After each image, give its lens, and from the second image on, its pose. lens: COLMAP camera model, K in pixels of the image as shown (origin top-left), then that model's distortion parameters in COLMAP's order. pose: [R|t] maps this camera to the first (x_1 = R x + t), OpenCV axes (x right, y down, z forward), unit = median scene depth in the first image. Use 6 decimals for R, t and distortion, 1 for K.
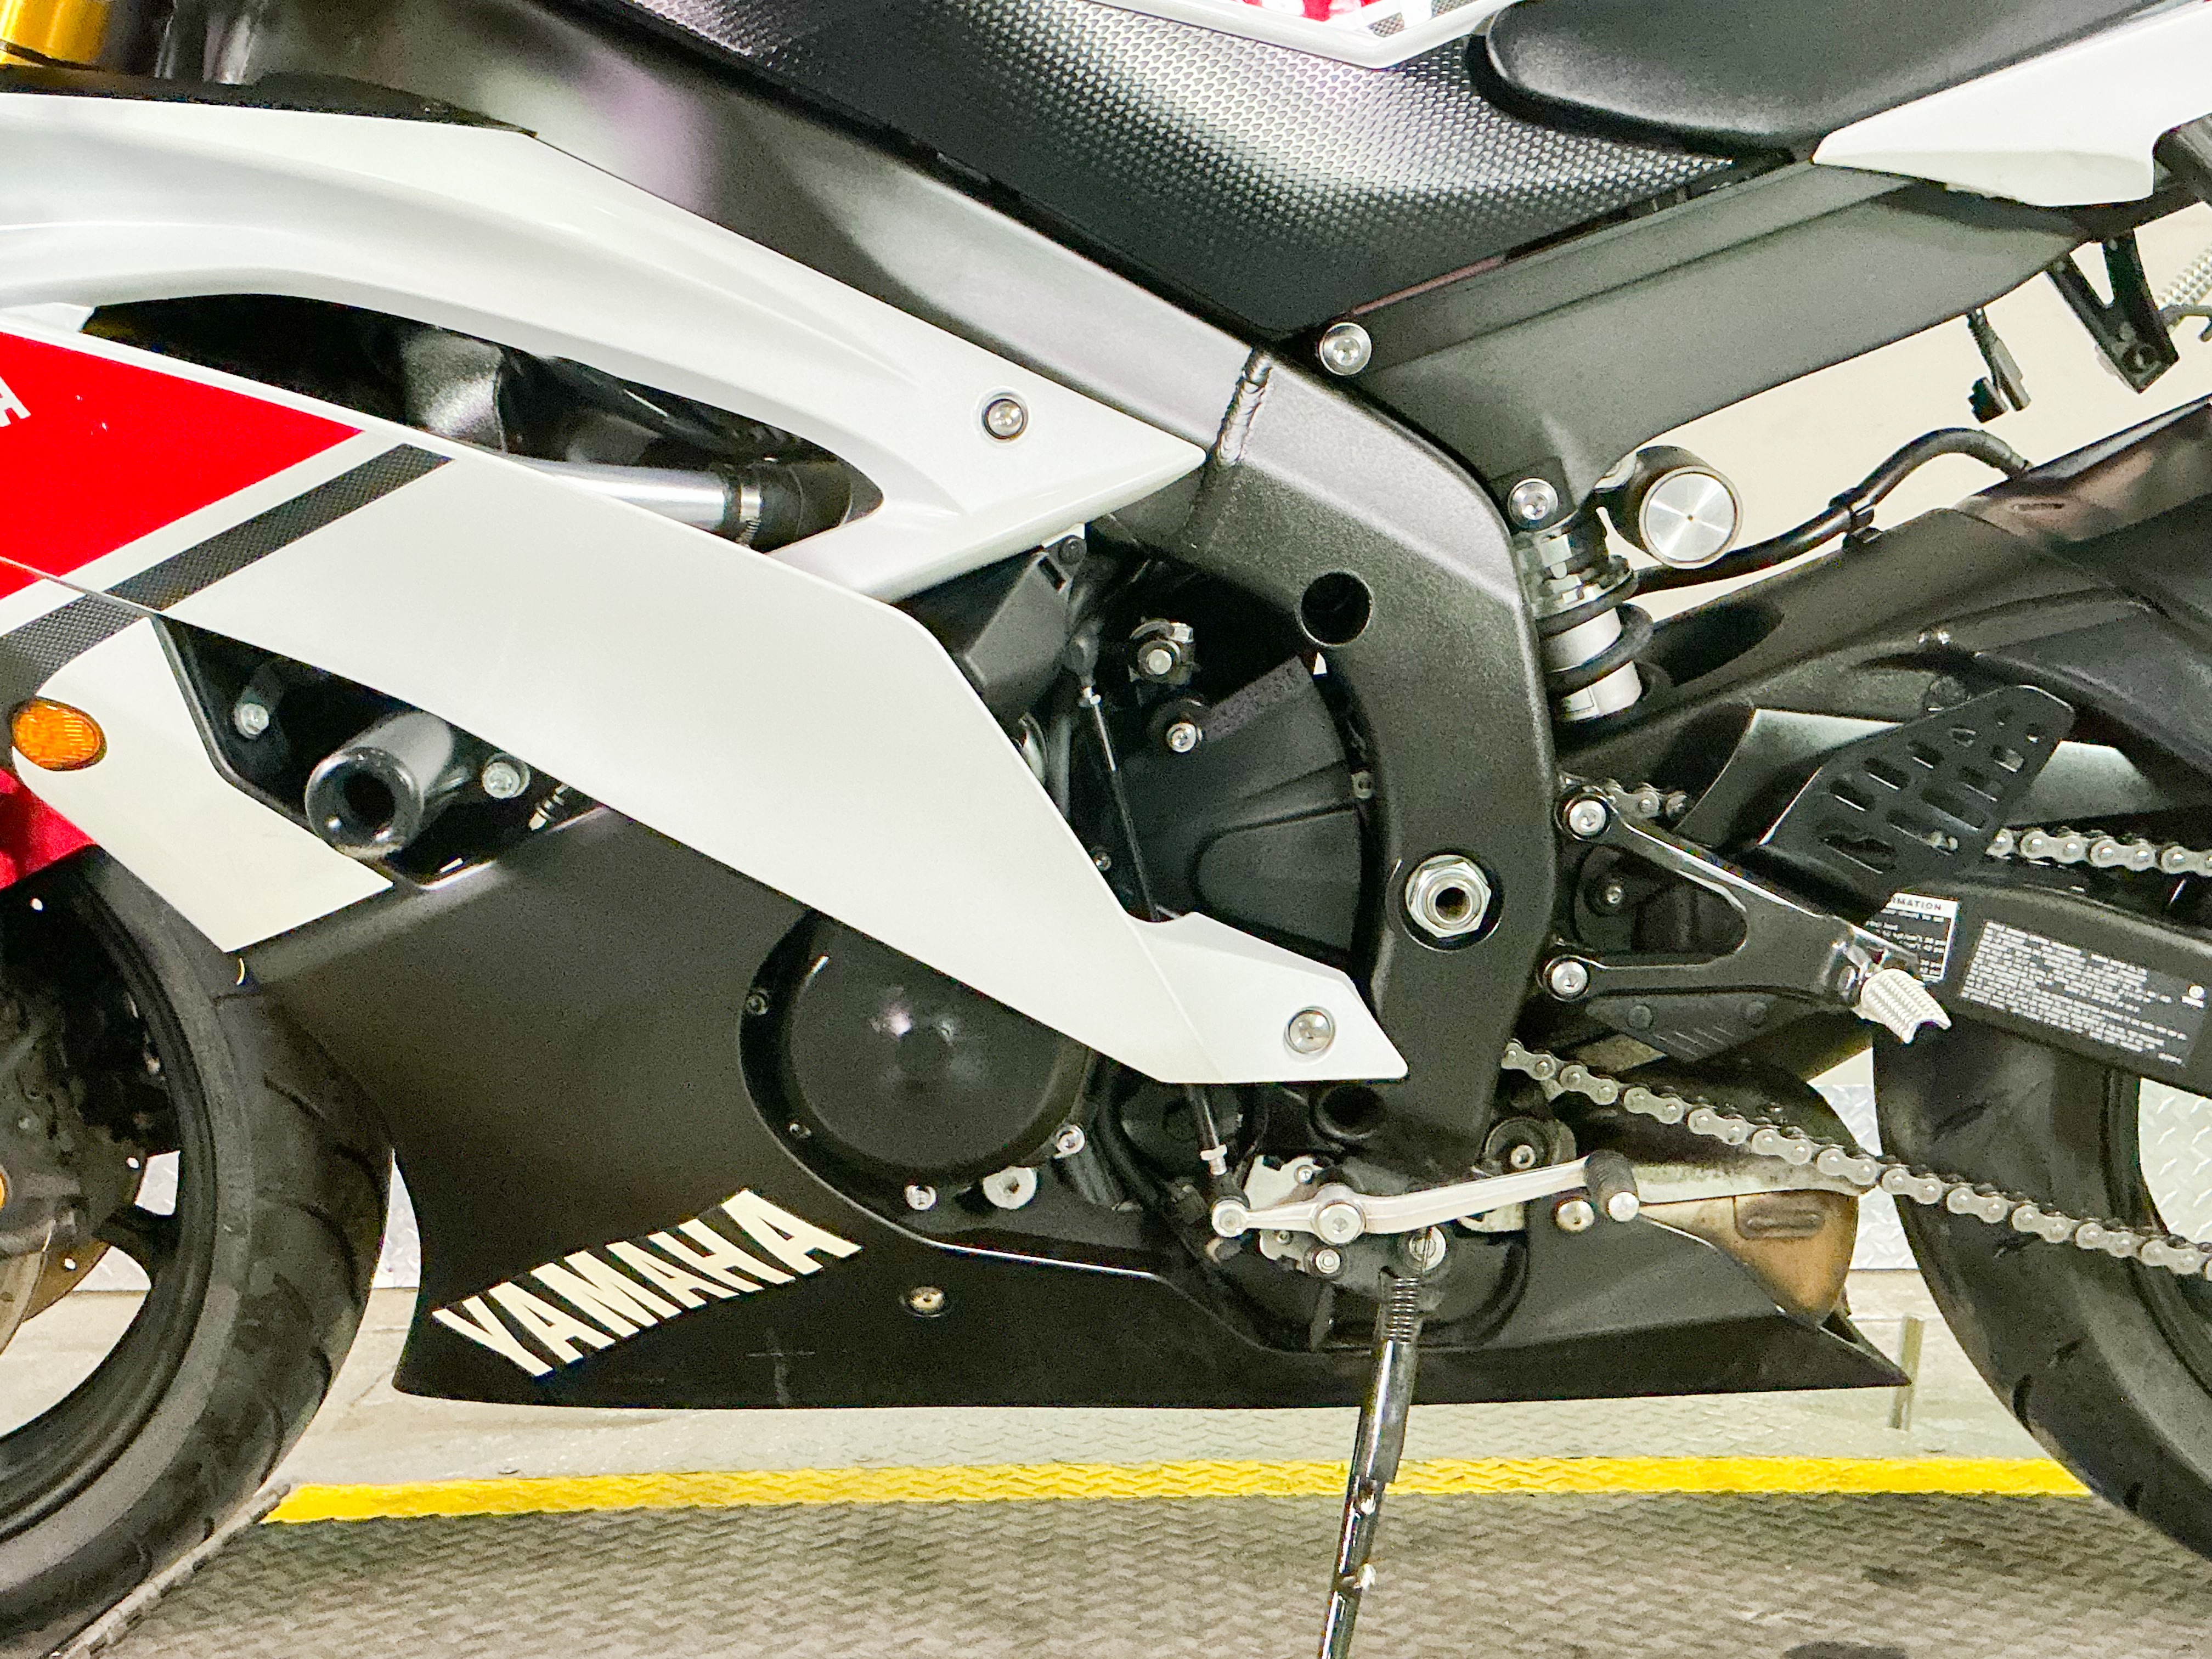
lens RADIAL K [[2621.1, 0, 1094.3], [0, 2621.1, 782.0], [0, 0, 1]] dist [0.068460, 0.000000]
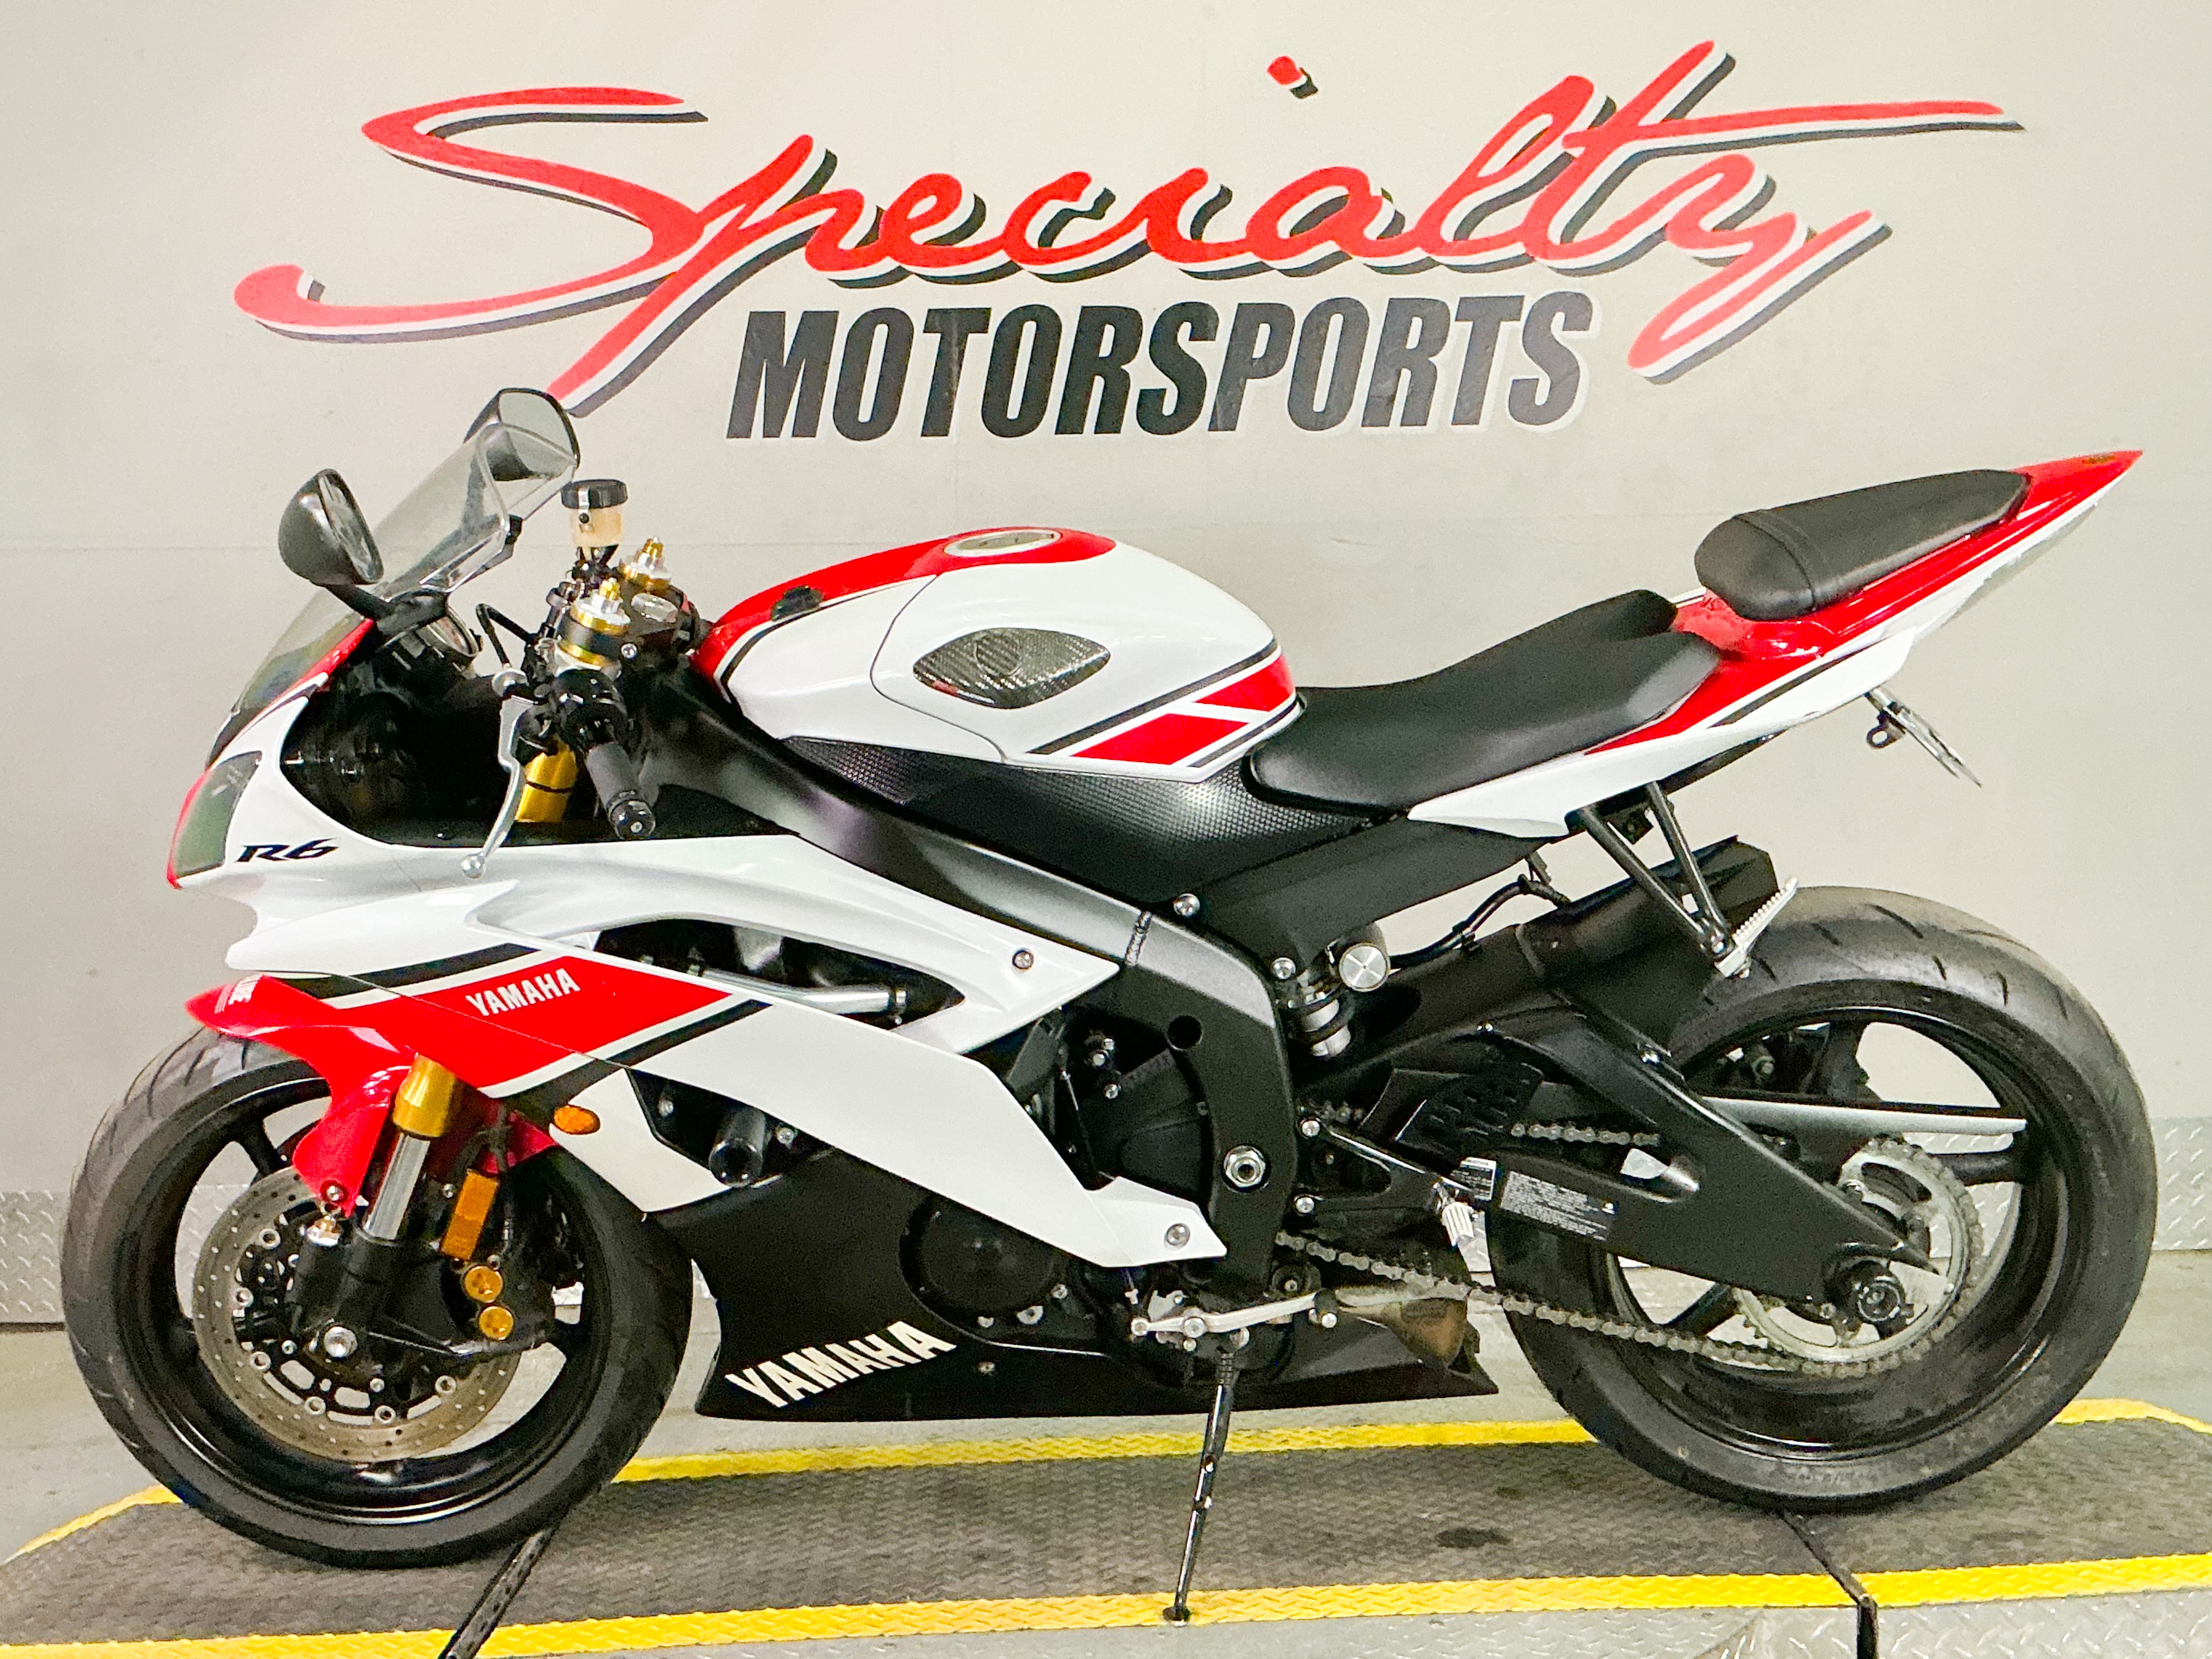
lens RADIAL K [[2633.2, 0, 1096.7], [0, 2633.2, 810.7], [0, 0, 1]] dist [0.089485, 0.000000]
pose [[0.999629, -0.019957, 0.018512, -0.010308], [0.019190, 0.998985, 0.040744, -0.306683], [-0.019307, -0.040374, 0.998998, -0.986819]]
